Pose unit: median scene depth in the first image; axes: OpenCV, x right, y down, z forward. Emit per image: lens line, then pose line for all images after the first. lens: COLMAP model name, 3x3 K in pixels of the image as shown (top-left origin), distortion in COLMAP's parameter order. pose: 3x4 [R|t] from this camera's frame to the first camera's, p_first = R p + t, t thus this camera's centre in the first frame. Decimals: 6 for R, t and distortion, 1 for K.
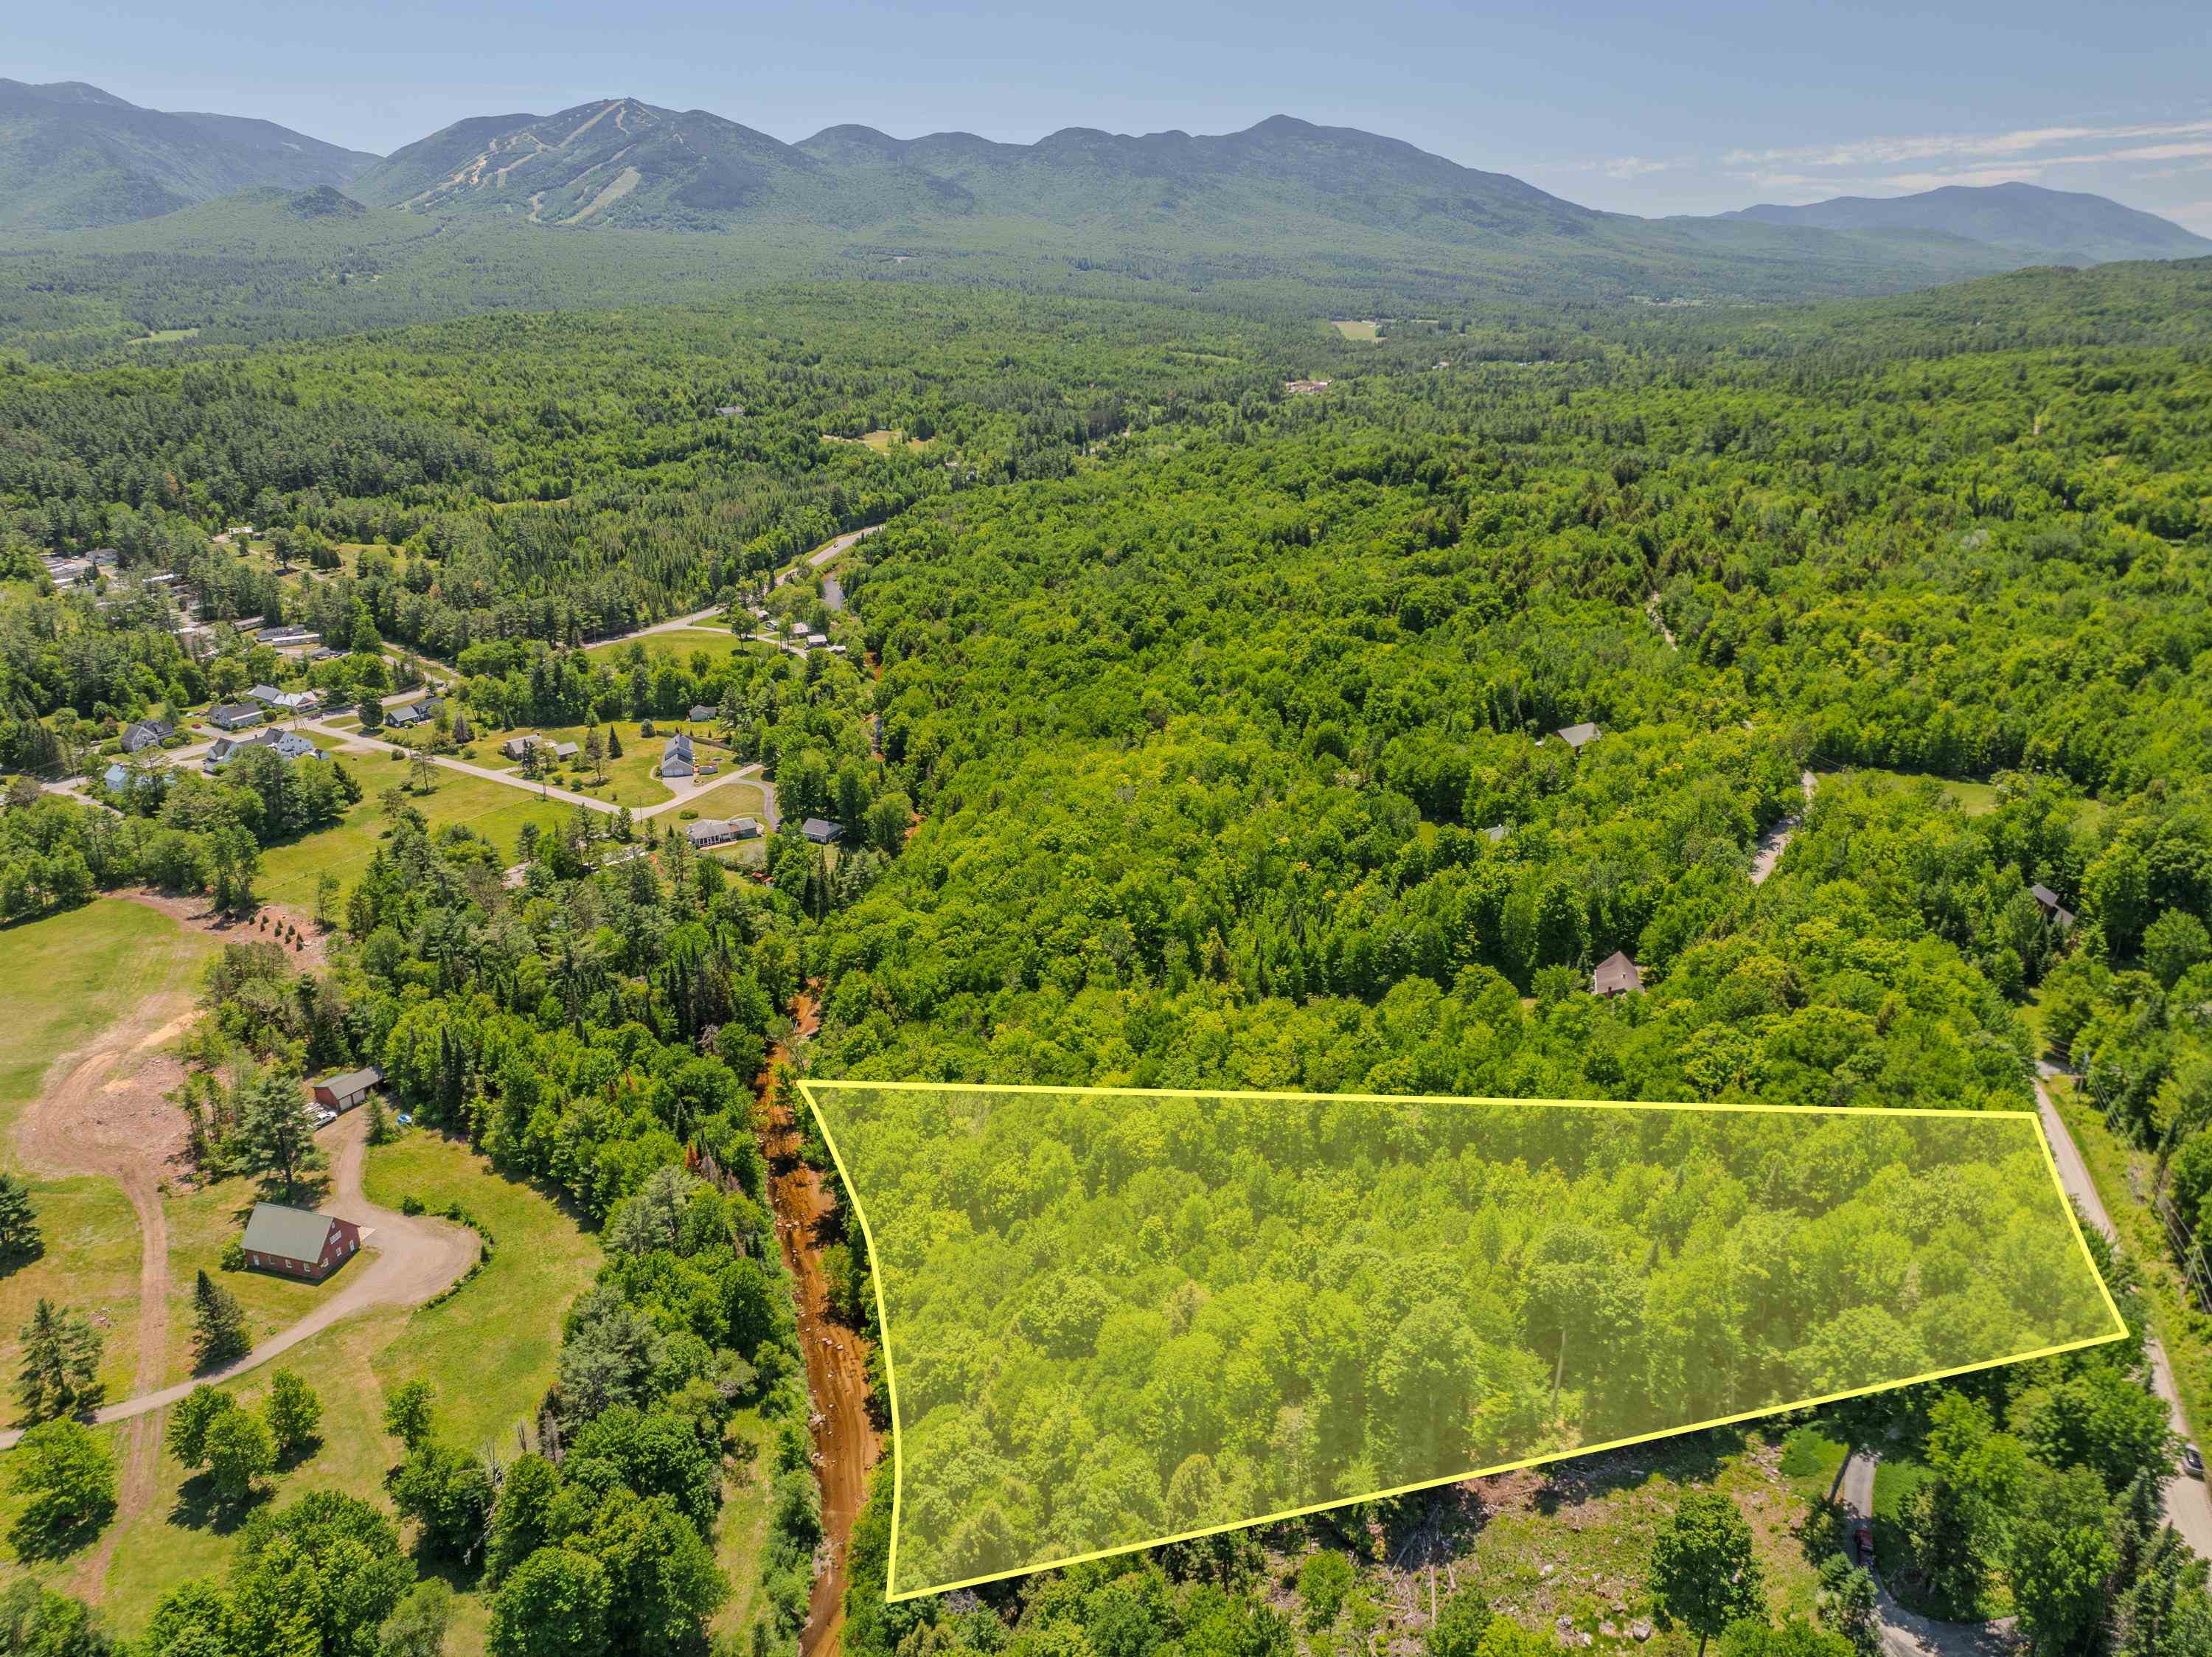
lens RADIAL K [[1560.5, 0, 1101.8], [0, 1560.5, 822.9], [0, 0, 1]] dist [-0.041003, 0.001733]
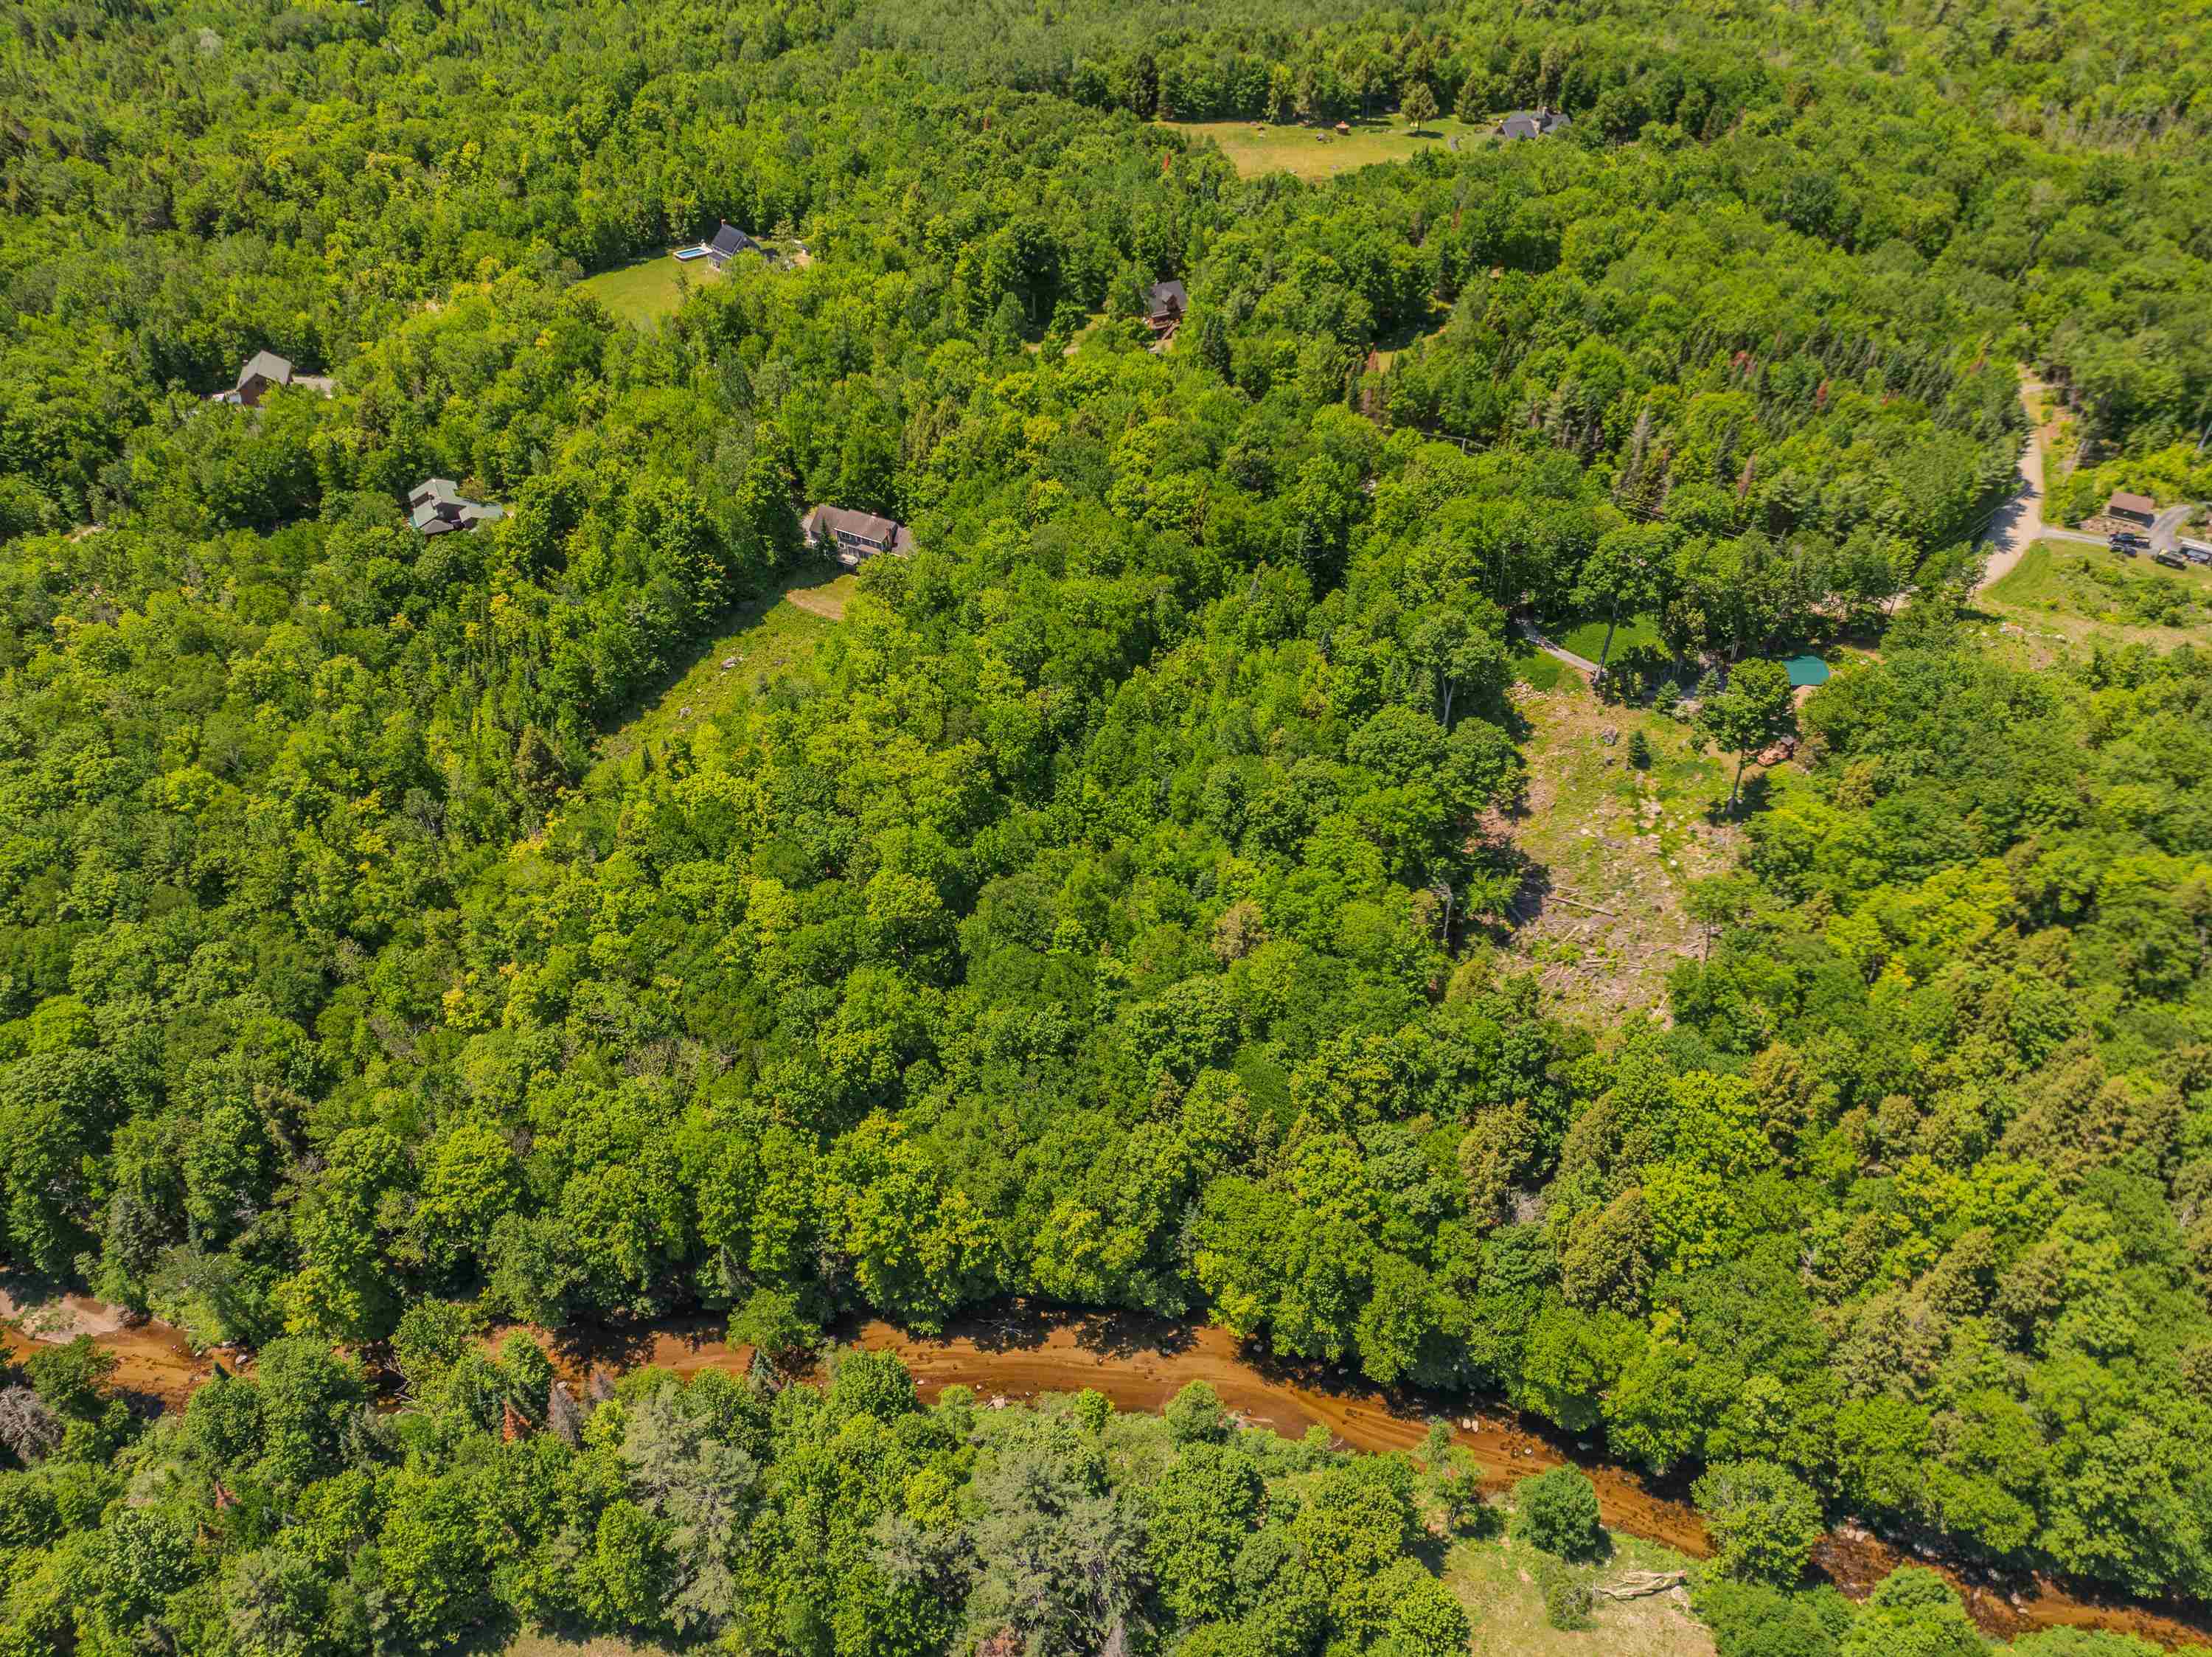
lens RADIAL K [[1569.1, 0, 1098.5], [0, 1569.1, 809.5], [0, 0, 1]] dist [-0.040715, 0.005226]
pose [[0.271449, -0.568868, 0.776340, -0.274061], [0.323168, 0.813669, 0.483224, -0.100490], [-0.906575, 0.119718, 0.404709, 0.268982]]
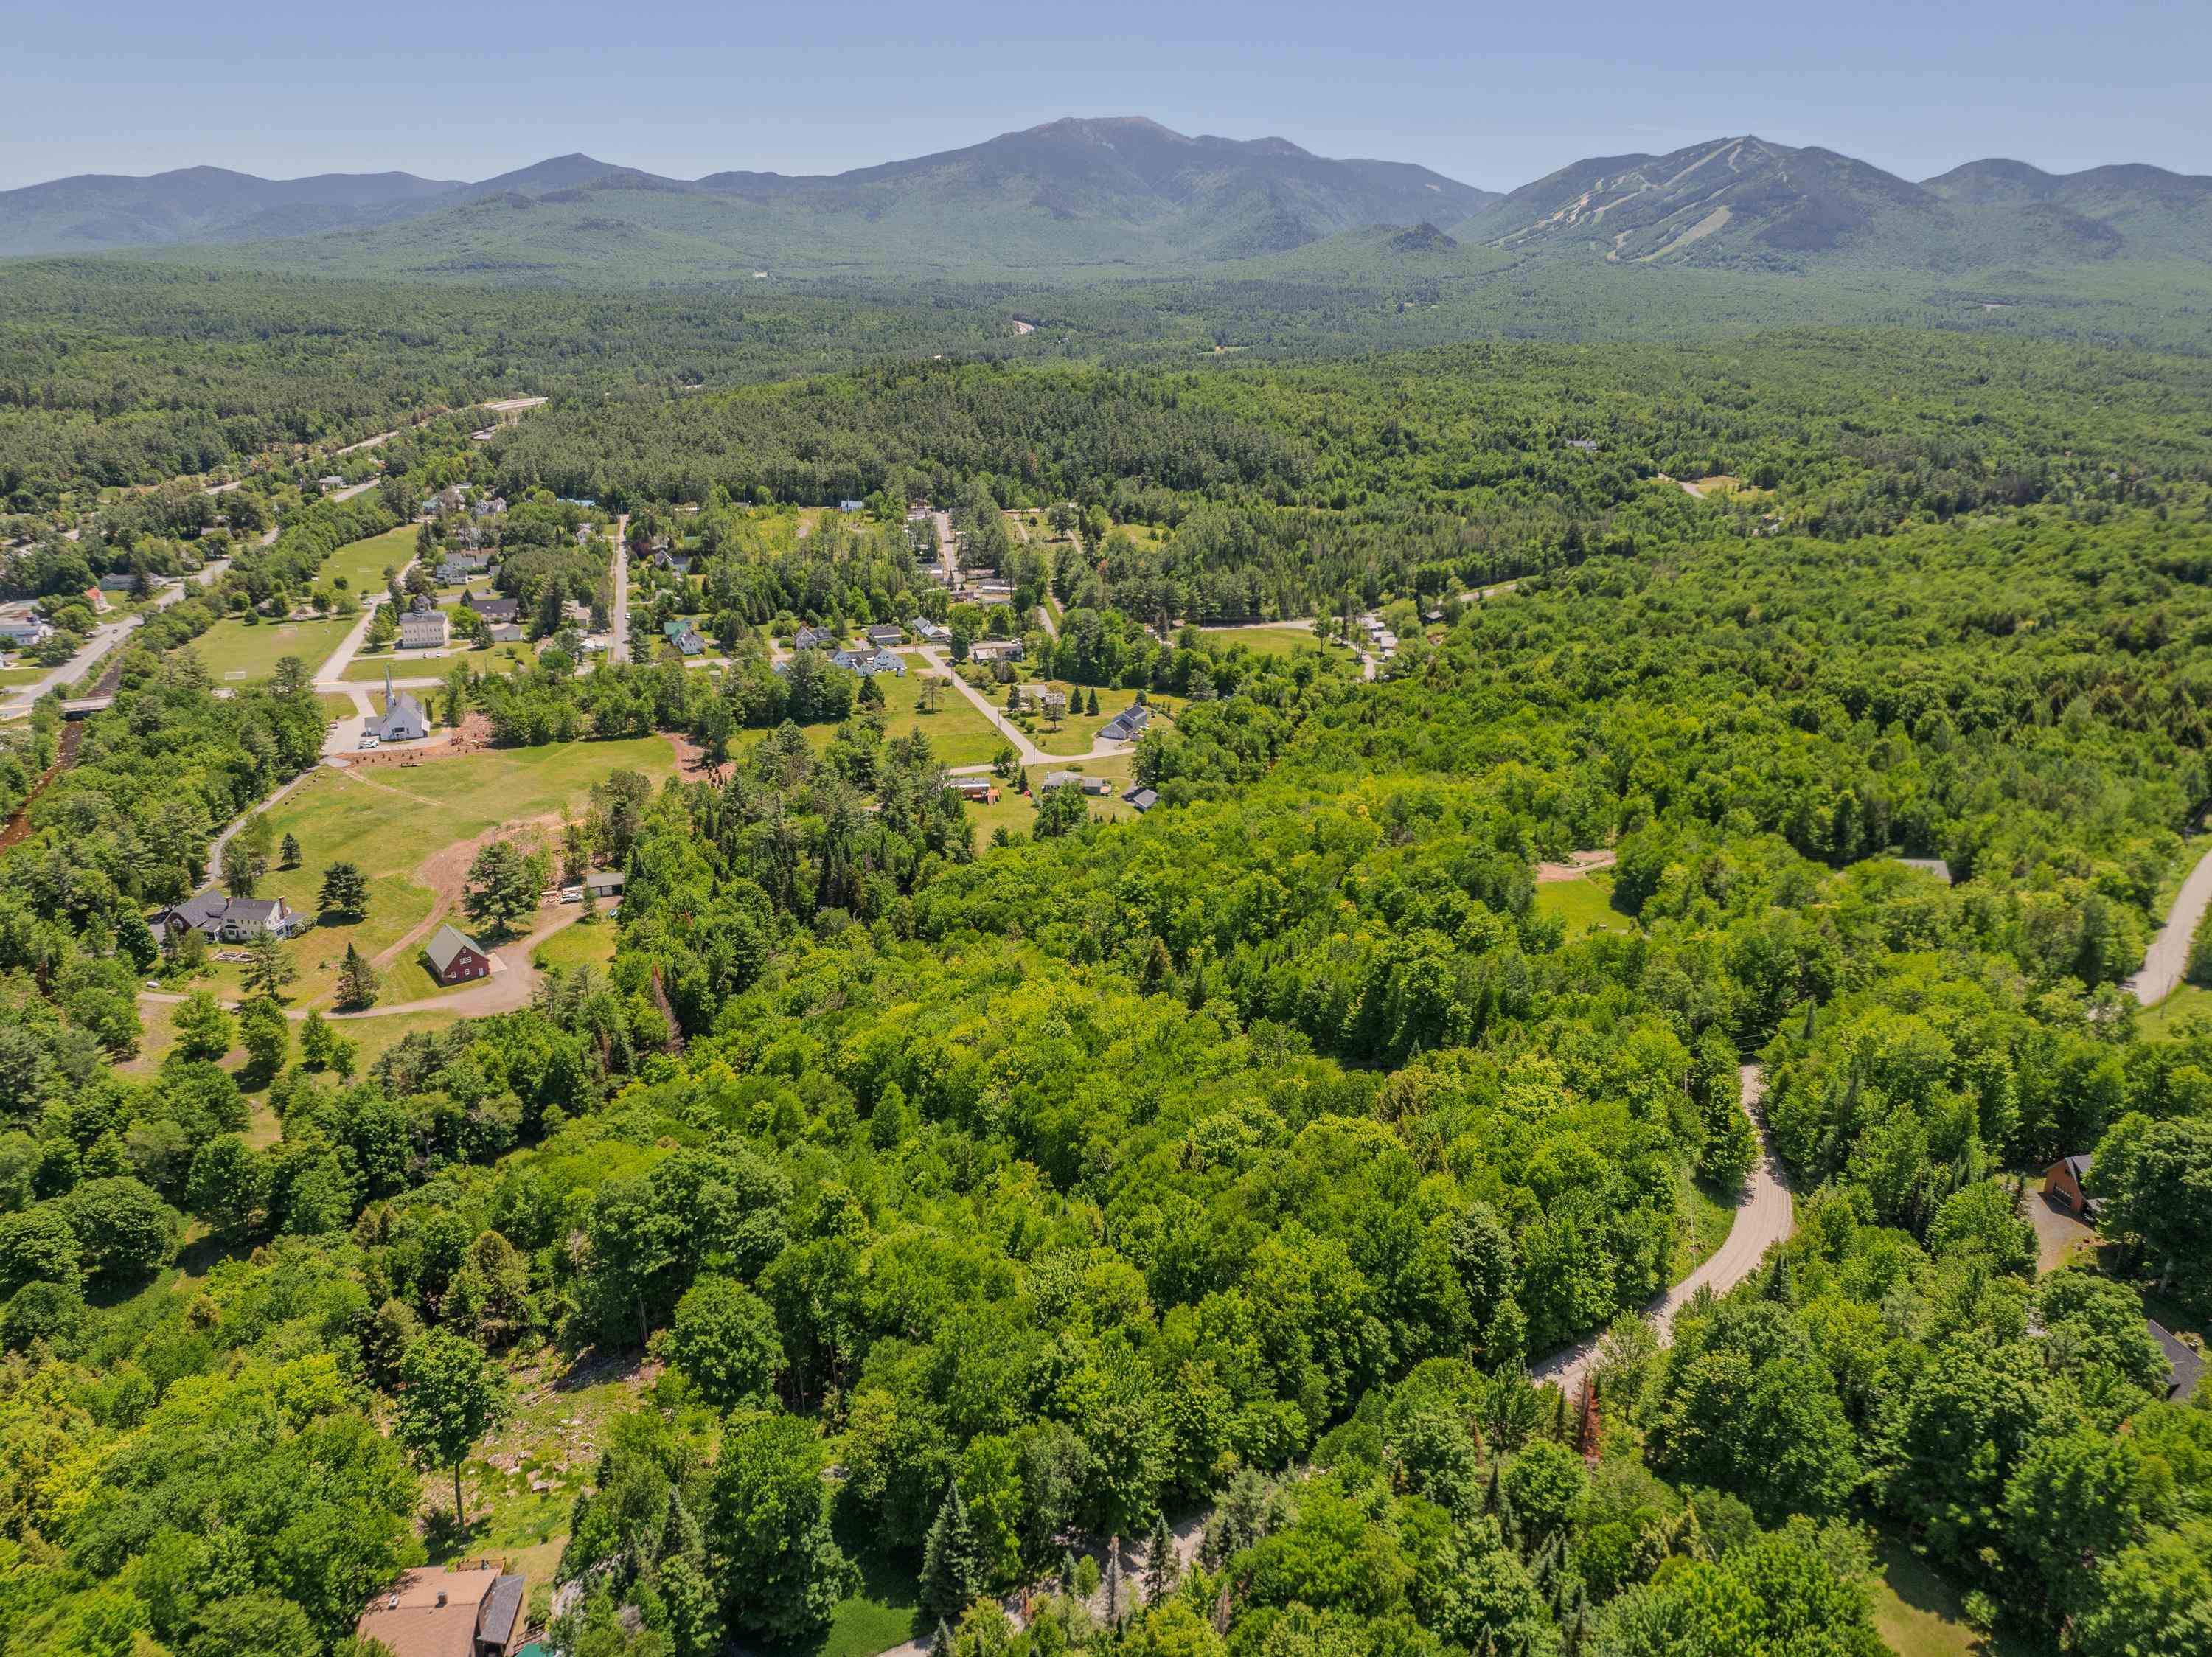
lens RADIAL K [[1553.6, 0, 1102.9], [0, 1553.6, 837.0], [0, 0, 1]] dist [-0.024287, -0.025305]
pose [[0.788441, 0.211443, -0.577627, 0.366509], [-0.219702, 0.973922, 0.056623, -0.021875], [0.574537, 0.082262, 0.814334, 0.092767]]
